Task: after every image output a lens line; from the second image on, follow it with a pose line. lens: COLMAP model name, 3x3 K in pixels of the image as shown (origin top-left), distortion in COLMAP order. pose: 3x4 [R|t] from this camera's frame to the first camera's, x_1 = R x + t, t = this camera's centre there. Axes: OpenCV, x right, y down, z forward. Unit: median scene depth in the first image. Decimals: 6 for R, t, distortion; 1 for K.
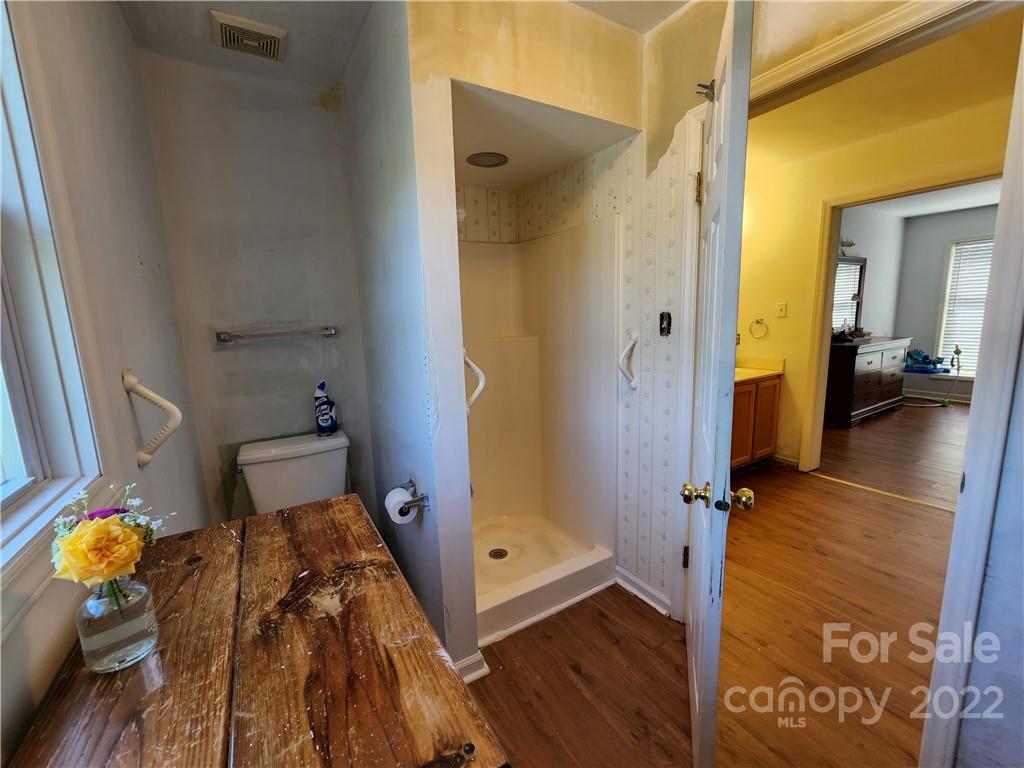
lens RADIAL K [[420.5, 0, 512.8], [0, 420.5, 382.8], [0, 0, 1]] dist [0.002122, 0.000846]
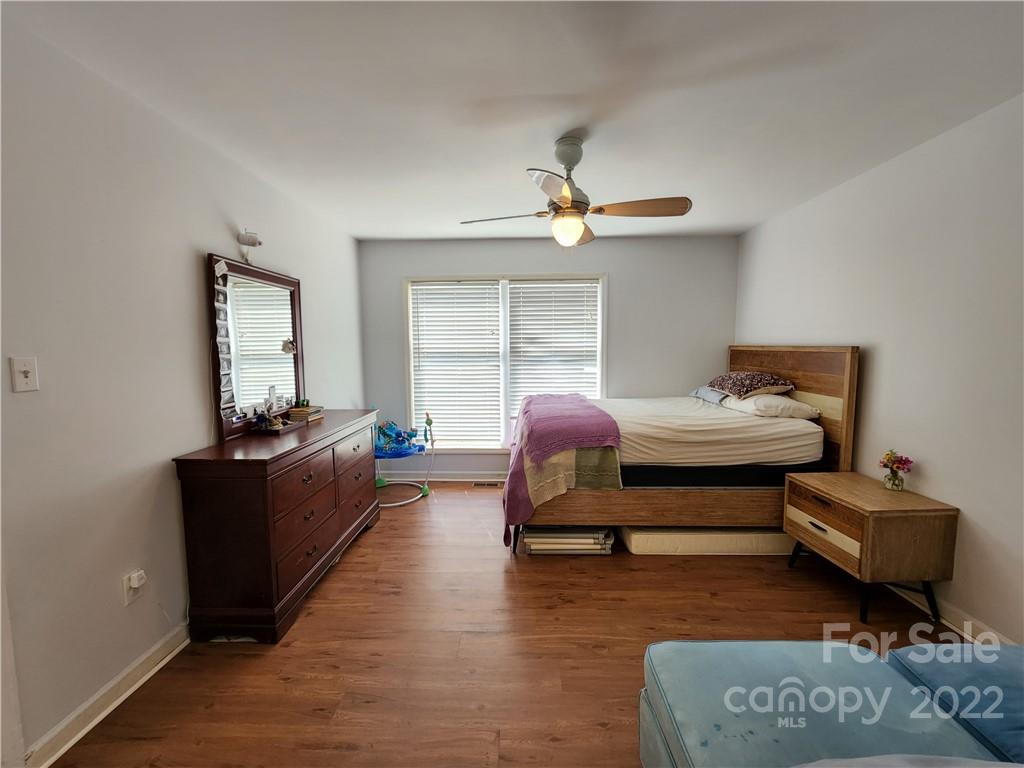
lens RADIAL K [[420.5, 0, 512.3], [0, 420.5, 381.4], [0, 0, 1]] dist [0.002122, 0.000846]
pose [[0.535365, -0.040246, 0.843661, 0.497573], [0.121888, 0.992090, -0.030021, -0.104106], [-0.835780, 0.118905, 0.536036, 0.459373]]
